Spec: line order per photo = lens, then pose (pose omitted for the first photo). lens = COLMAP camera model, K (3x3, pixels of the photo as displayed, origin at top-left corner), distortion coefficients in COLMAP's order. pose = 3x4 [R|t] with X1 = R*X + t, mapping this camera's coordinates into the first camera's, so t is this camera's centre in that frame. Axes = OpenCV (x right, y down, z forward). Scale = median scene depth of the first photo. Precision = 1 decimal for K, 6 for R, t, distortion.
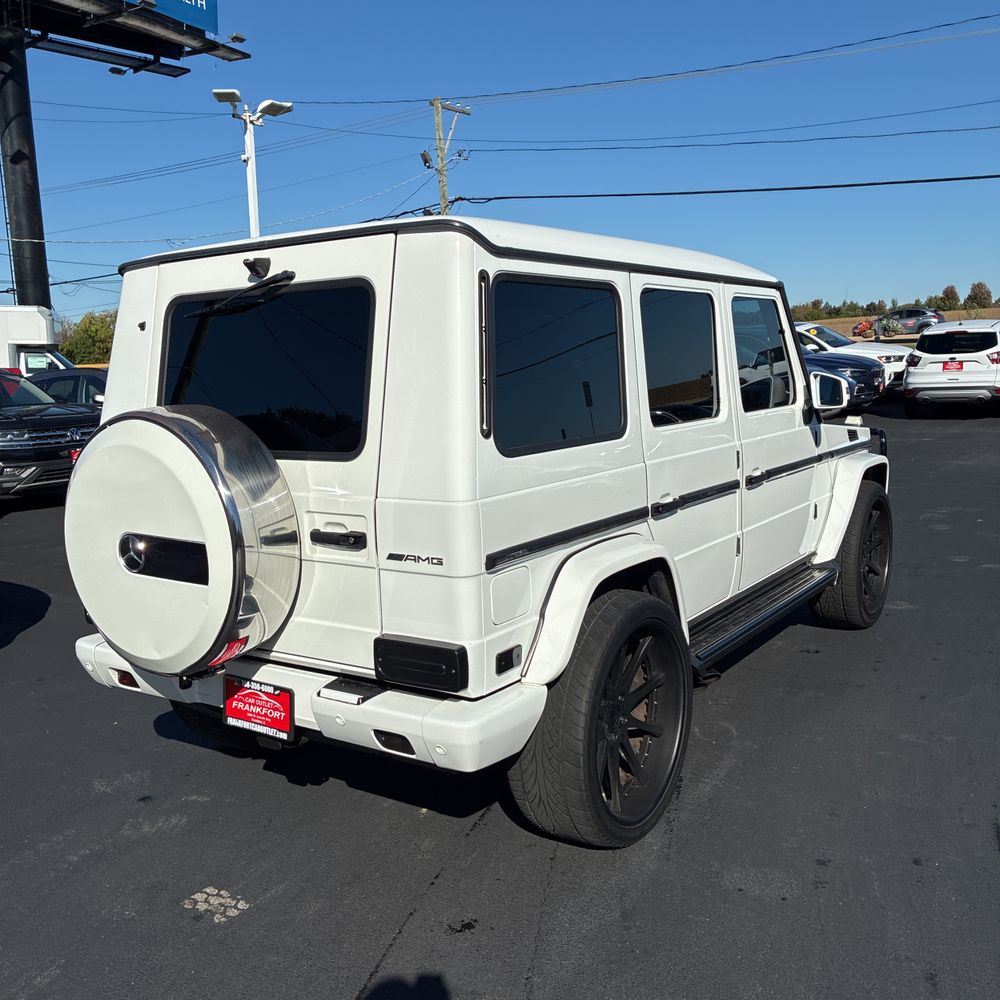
lens RADIAL K [[1013.1, 0, 500.0], [0, 1013.1, 500.0], [0, 0, 1]] dist [0.031230, -0.017213]
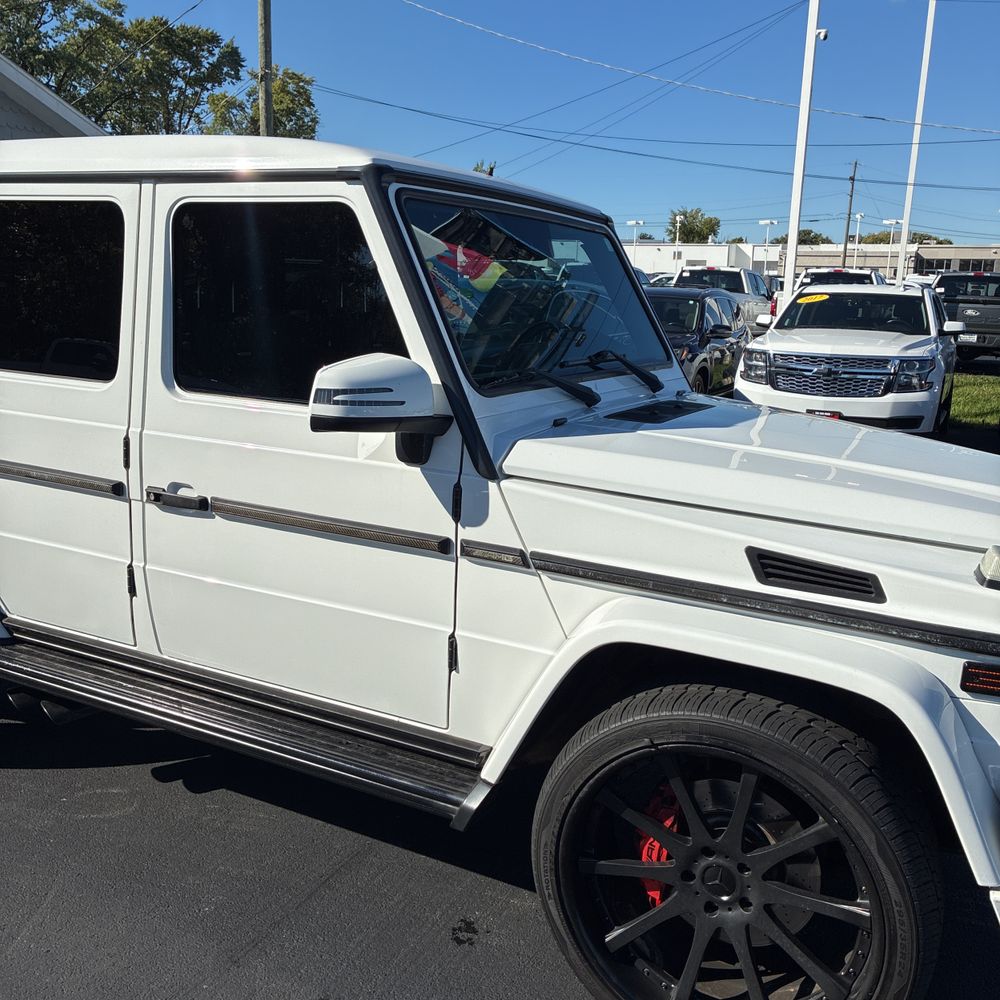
lens RADIAL K [[1013.1, 0, 500.0], [0, 1013.1, 500.0], [0, 0, 1]] dist [0.031230, -0.017213]
pose [[0.118397, 0.243287, -0.962701, 0.143672], [-0.178801, 0.958897, 0.220335, -0.031724], [0.976736, 0.146045, 0.157030, 0.179486]]
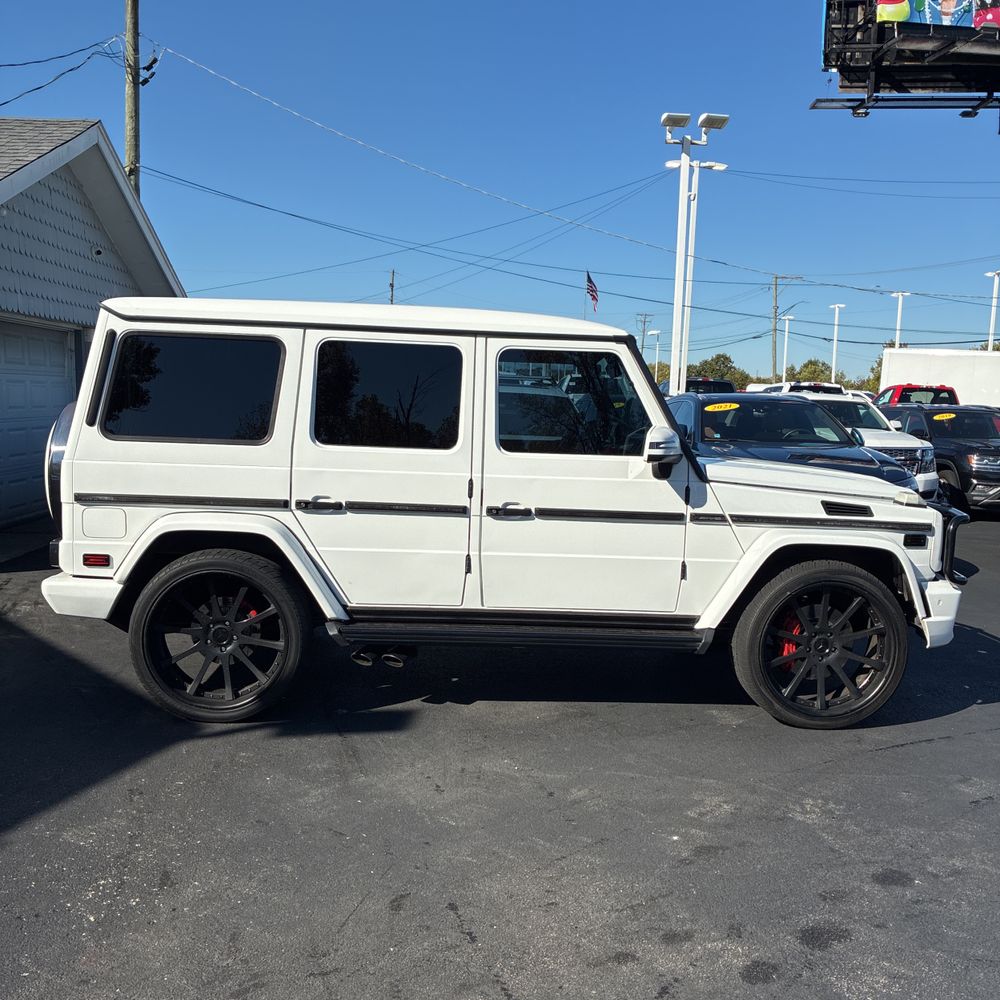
lens RADIAL K [[1013.1, 0, 500.0], [0, 1013.1, 500.0], [0, 0, 1]] dist [0.031230, -0.017213]
pose [[0.605966, 0.142897, -0.782551, 0.182165], [-0.164486, 0.984982, 0.052493, -0.014777], [0.778299, 0.096910, 0.620370, 0.049495]]
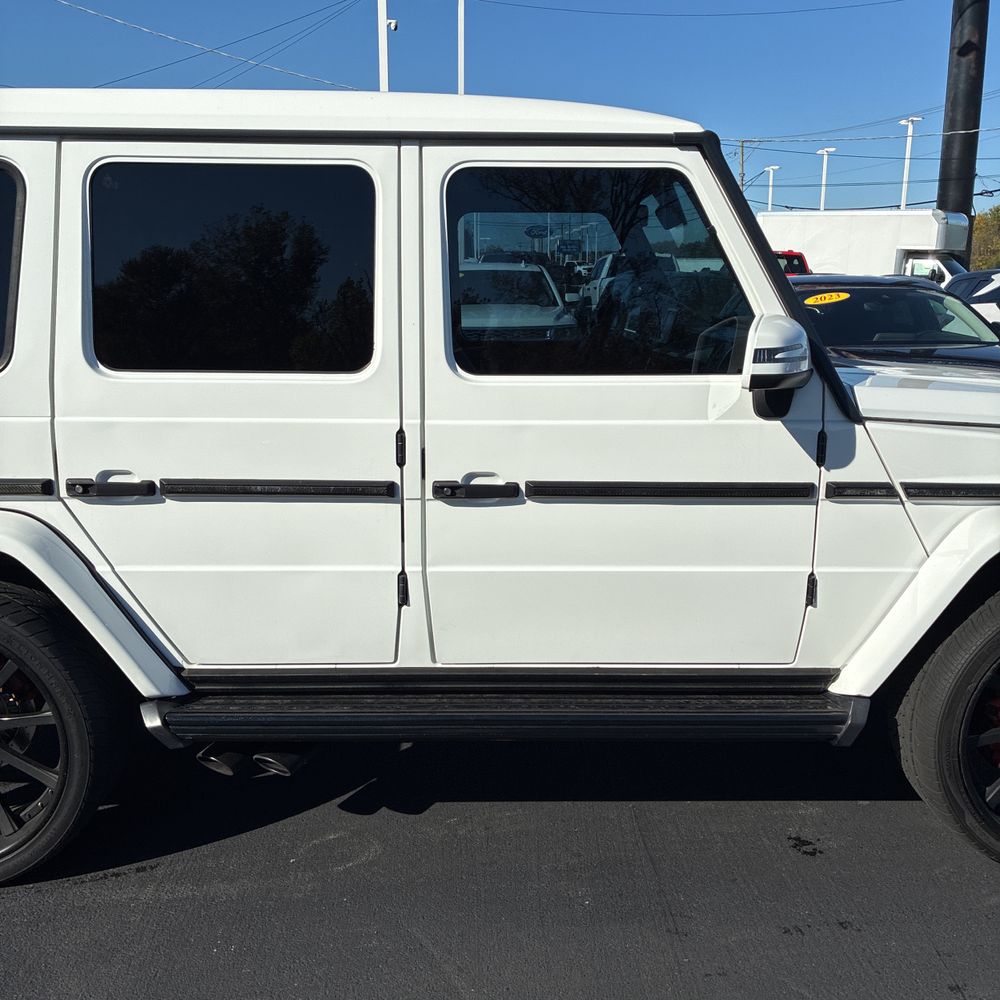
lens RADIAL K [[1010.5, 0, 490.3], [0, 1010.5, 505.7], [0, 0, 1]] dist [0.030760, -0.034829]
pose [[0.575697, 0.210768, -0.790032, 0.117076], [-0.135041, 0.977447, 0.162363, -0.017545], [0.806435, 0.013215, 0.591175, 0.108852]]
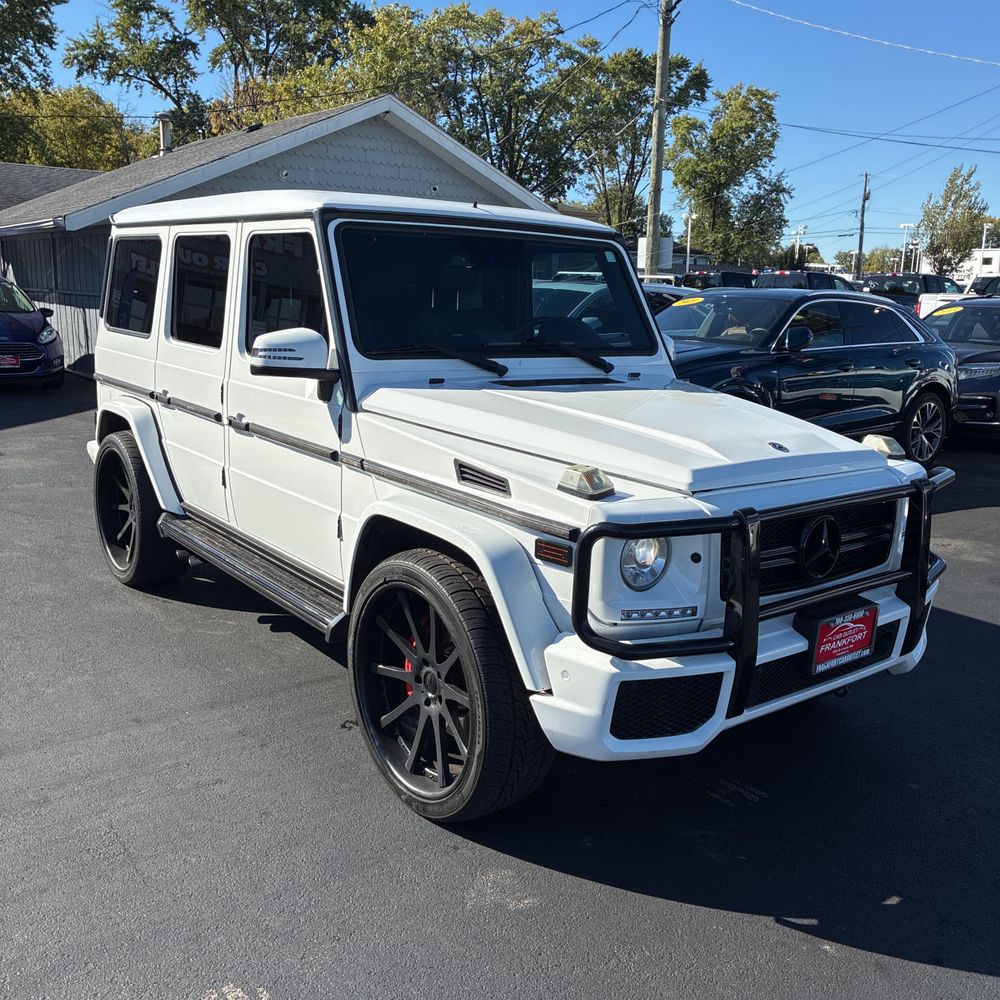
lens RADIAL K [[1013.1, 0, 500.0], [0, 1013.1, 500.0], [0, 0, 1]] dist [0.031230, -0.017213]
pose [[-0.316223, 0.220786, -0.922636, 0.177843], [-0.156463, 0.947086, 0.280263, -0.043188], [0.935694, 0.232984, -0.264945, 0.247059]]
